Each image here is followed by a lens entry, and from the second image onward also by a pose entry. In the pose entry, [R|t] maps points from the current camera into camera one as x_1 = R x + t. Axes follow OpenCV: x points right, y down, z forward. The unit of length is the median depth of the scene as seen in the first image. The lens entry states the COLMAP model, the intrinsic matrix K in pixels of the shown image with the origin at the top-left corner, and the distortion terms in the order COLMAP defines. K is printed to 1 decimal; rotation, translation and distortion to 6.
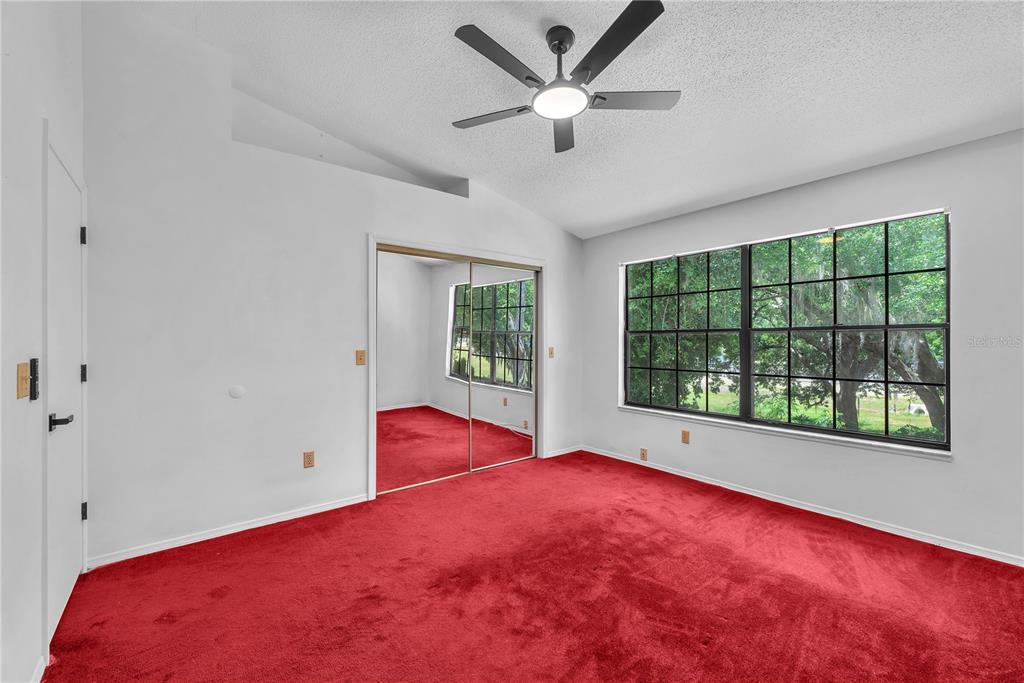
lens RADIAL K [[428.2, 0, 509.6], [0, 428.2, 337.3], [0, 0, 1]] dist [-0.003342, 0.000820]
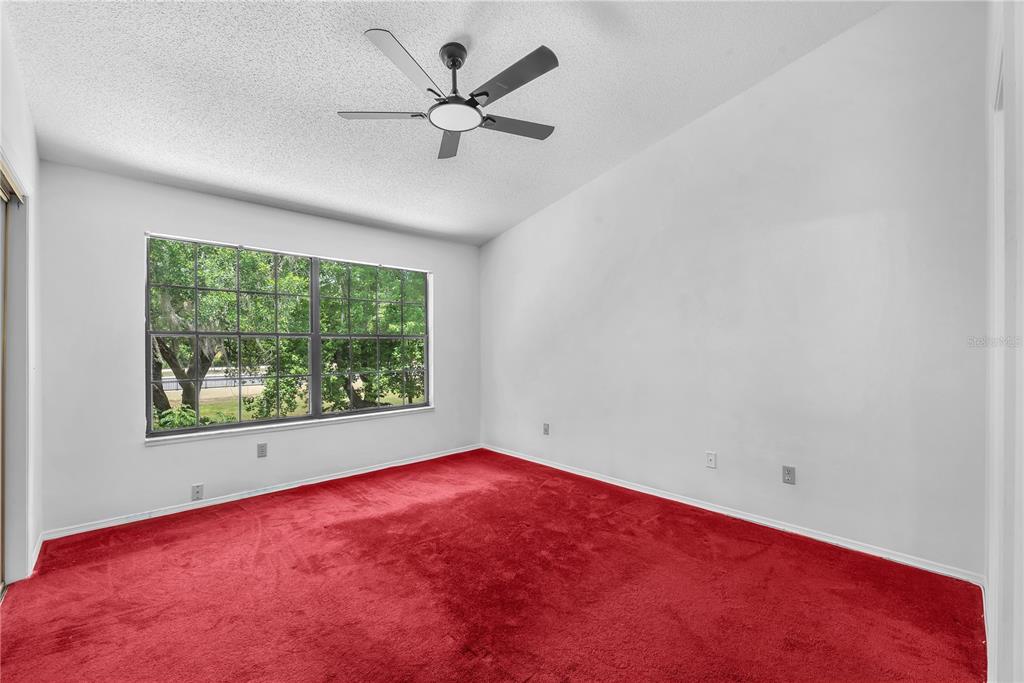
lens RADIAL K [[428.2, 0, 506.9], [0, 428.2, 344.6], [0, 0, 1]] dist [-0.003342, 0.000820]
pose [[-0.080561, 0.000124, 0.996750, -0.641608], [-0.006944, 0.999976, -0.000685, 0.004111], [-0.996725, -0.006977, -0.080559, 0.649954]]
